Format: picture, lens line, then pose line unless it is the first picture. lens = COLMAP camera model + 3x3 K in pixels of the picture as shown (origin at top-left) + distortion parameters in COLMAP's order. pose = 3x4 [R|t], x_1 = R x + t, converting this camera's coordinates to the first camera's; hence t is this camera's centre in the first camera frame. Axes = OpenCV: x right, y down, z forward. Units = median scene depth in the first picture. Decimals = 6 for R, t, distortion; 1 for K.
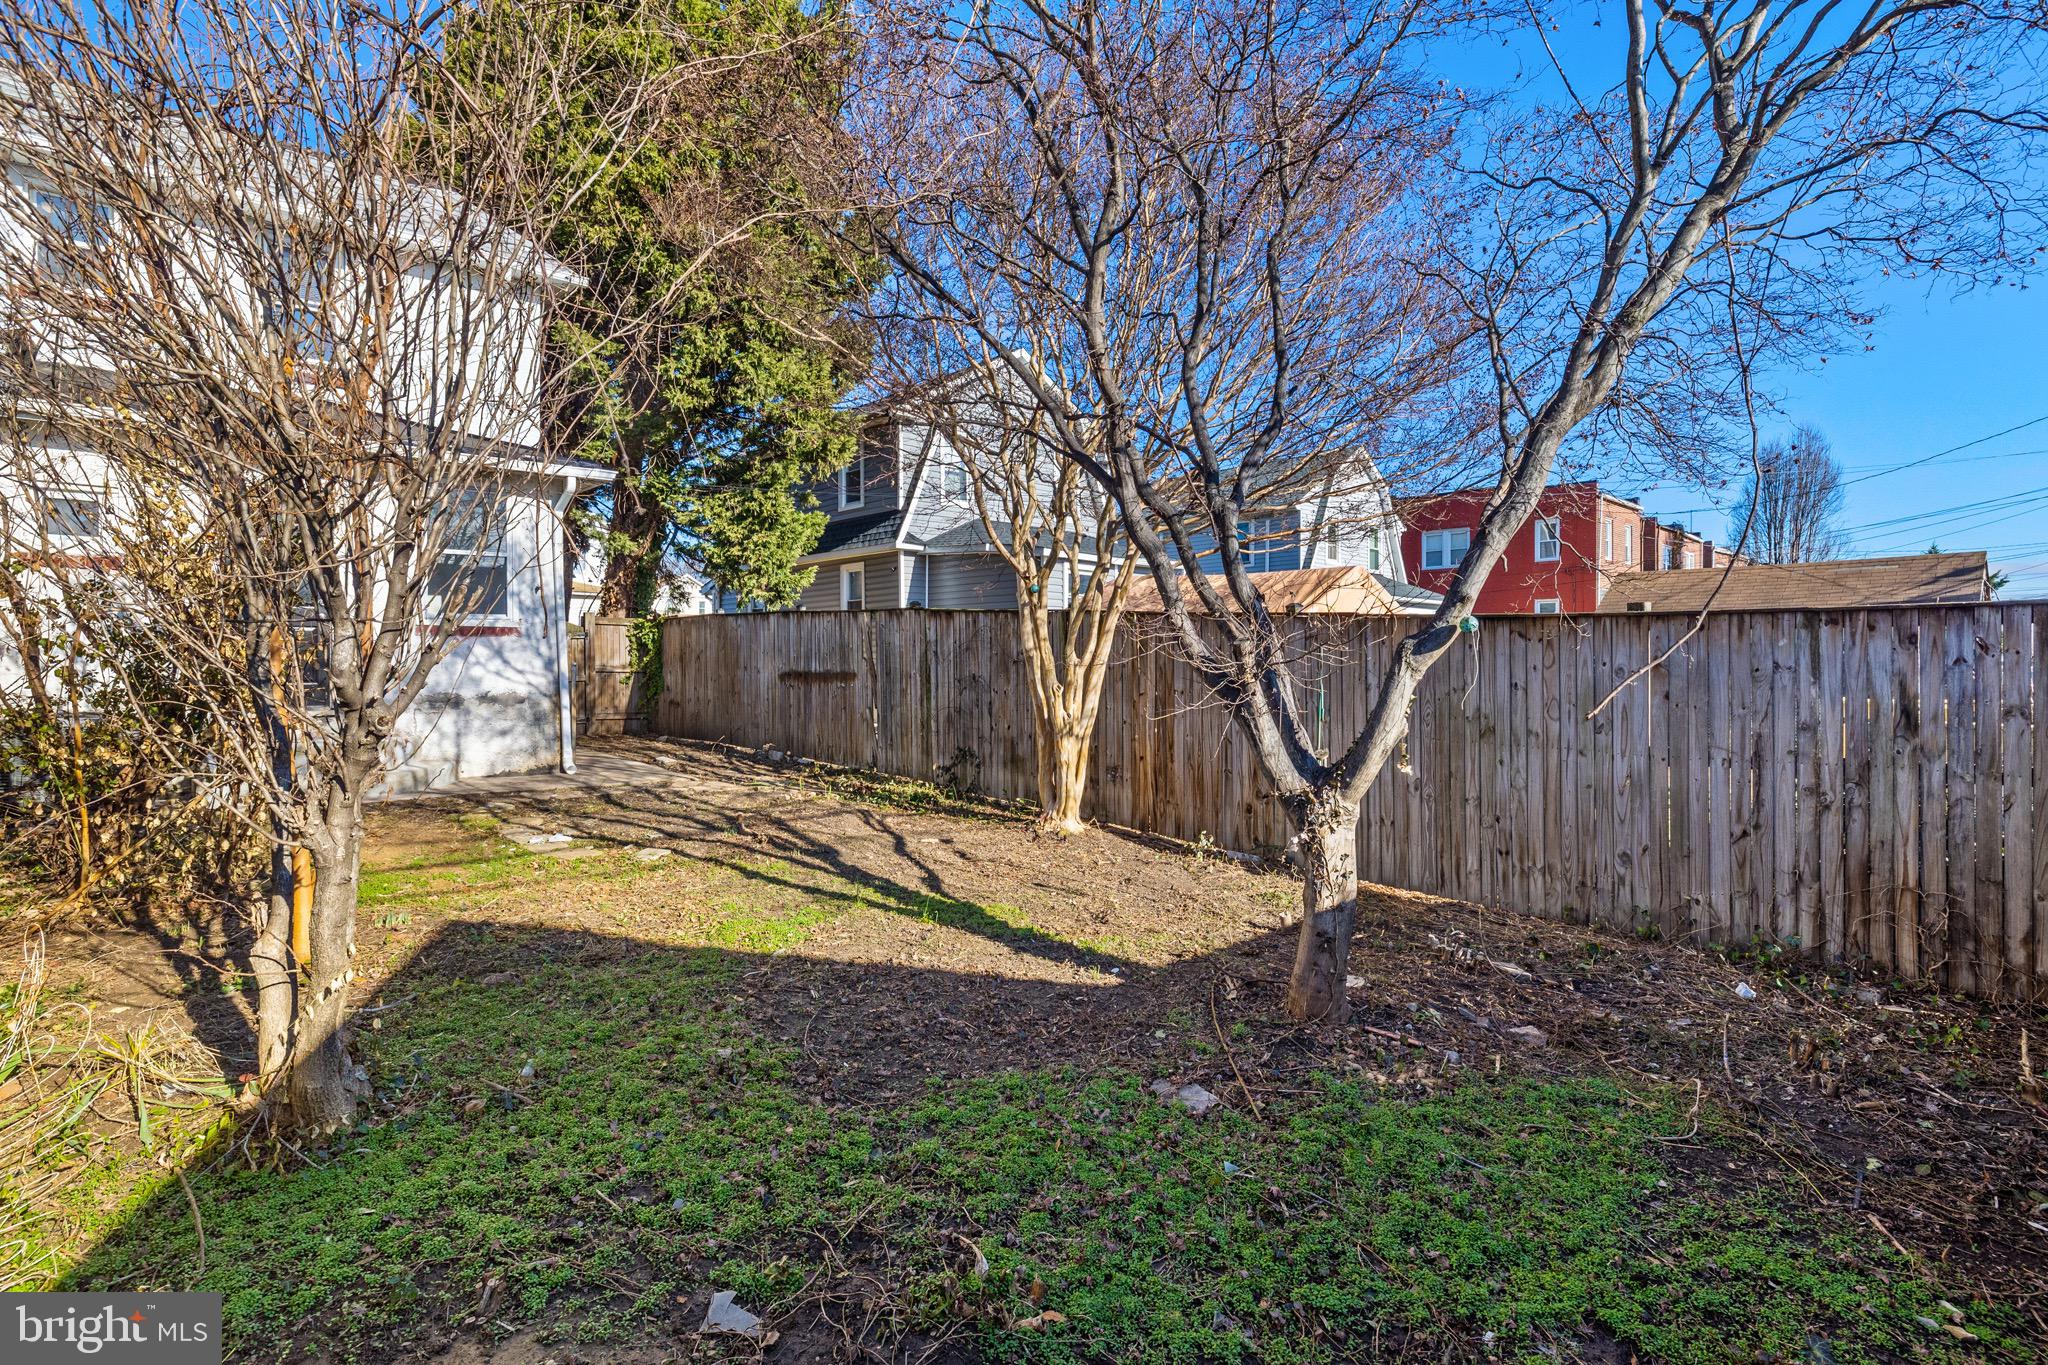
lens RADIAL K [[1006.2, 0, 1024.9], [0, 1006.2, 672.6], [0, 0, 1]] dist [-0.000136, -0.000028]
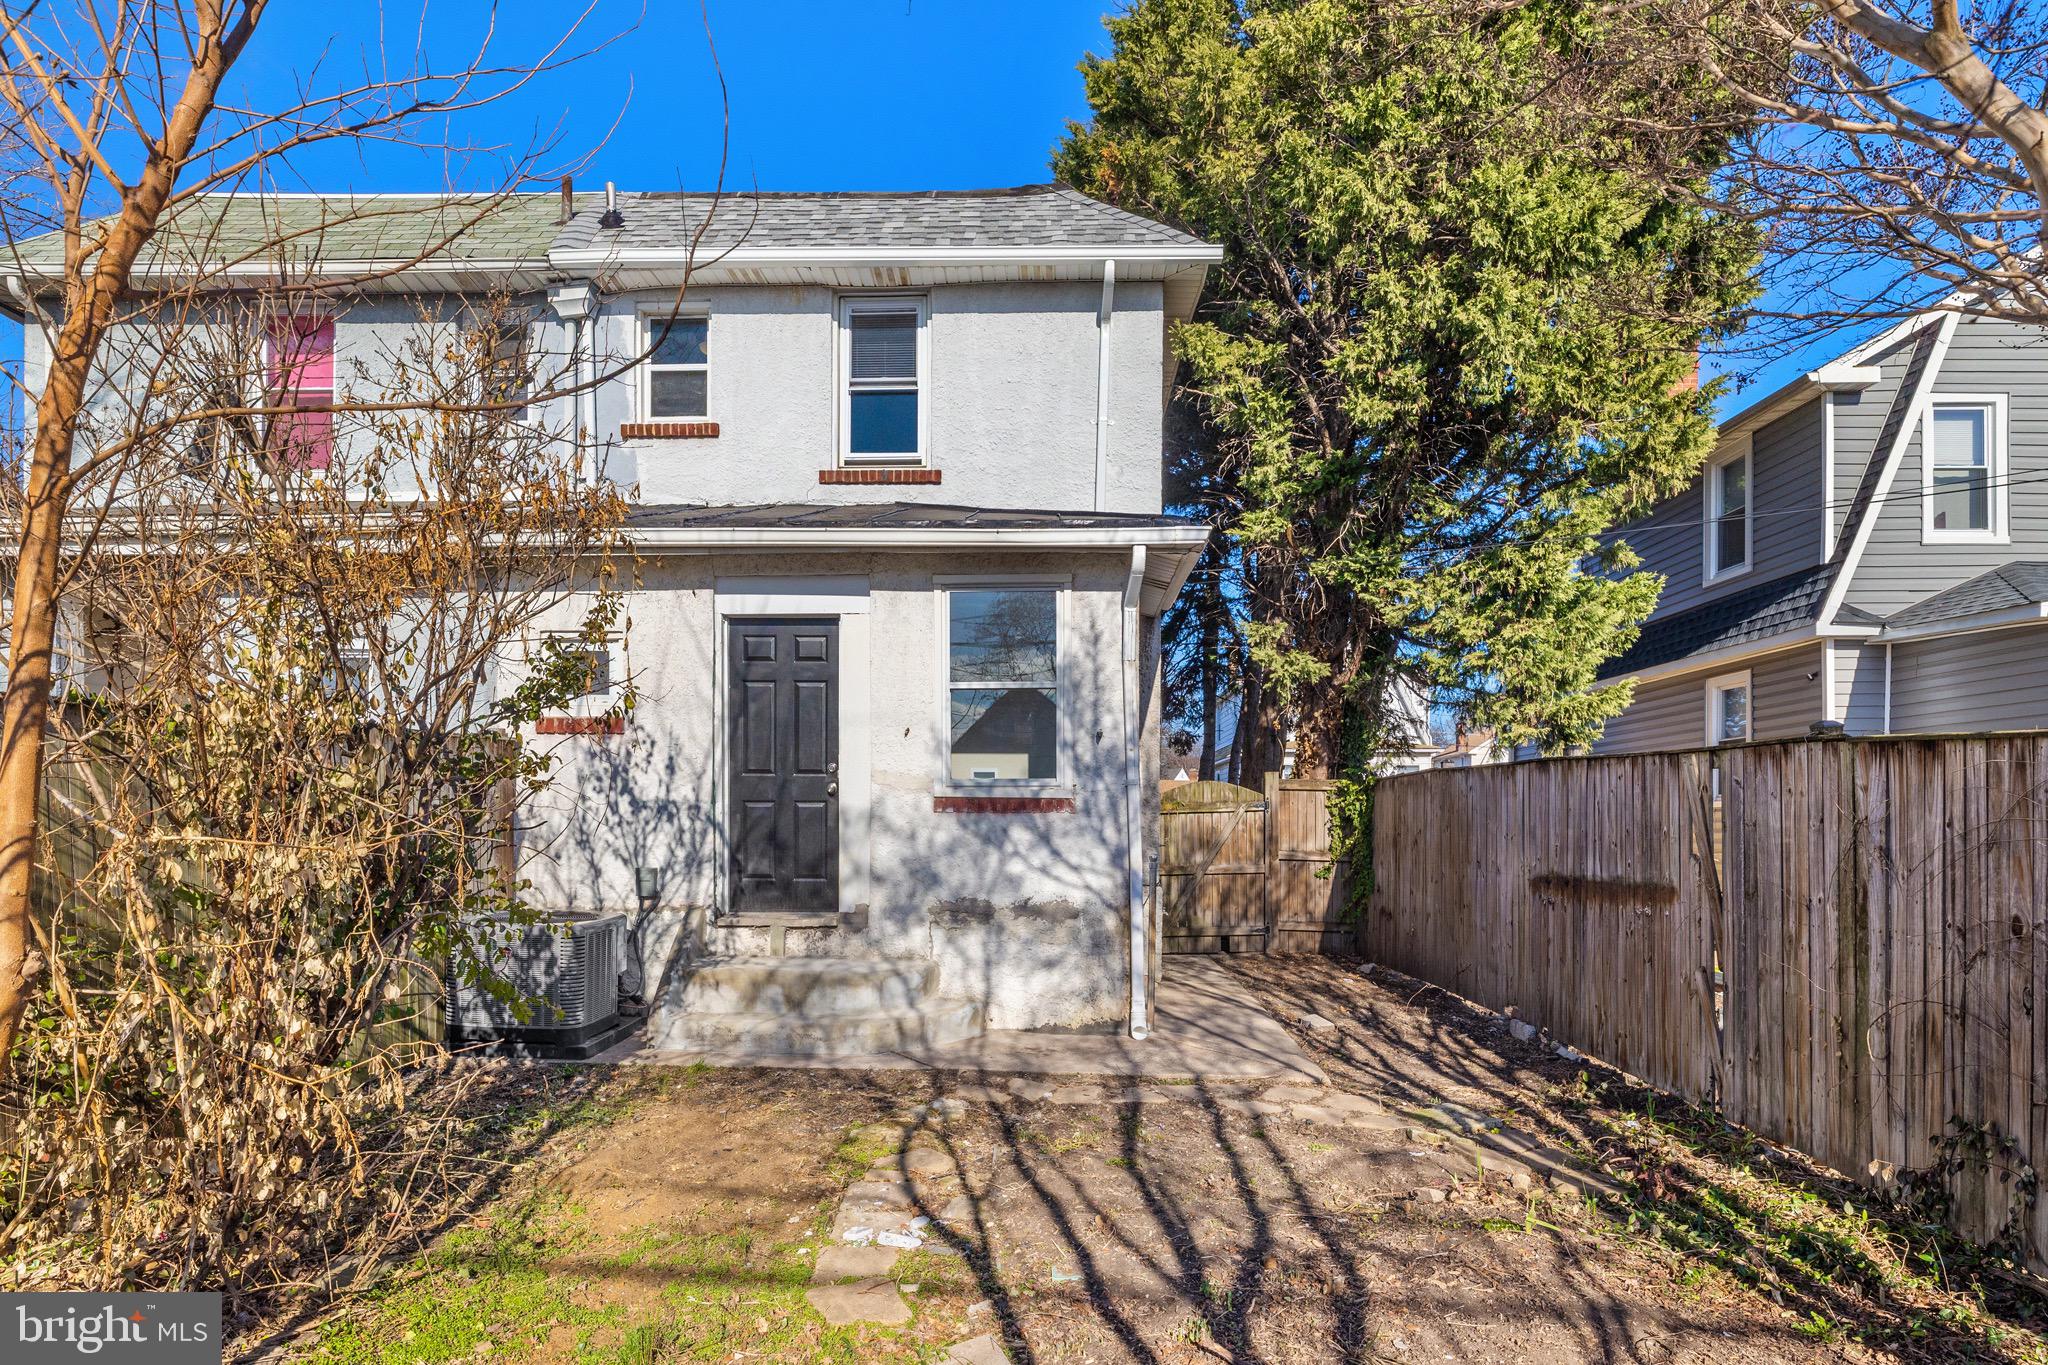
lens RADIAL K [[1136.0, 0, 1052.7], [0, 1136.0, 830.1], [0, 0, 1]] dist [-0.003817, -0.000195]
pose [[0.734893, 0.006243, -0.678154, -0.023385], [-0.013128, 0.999901, -0.005022, -0.017128], [0.678056, 0.012593, 0.734902, 0.379091]]
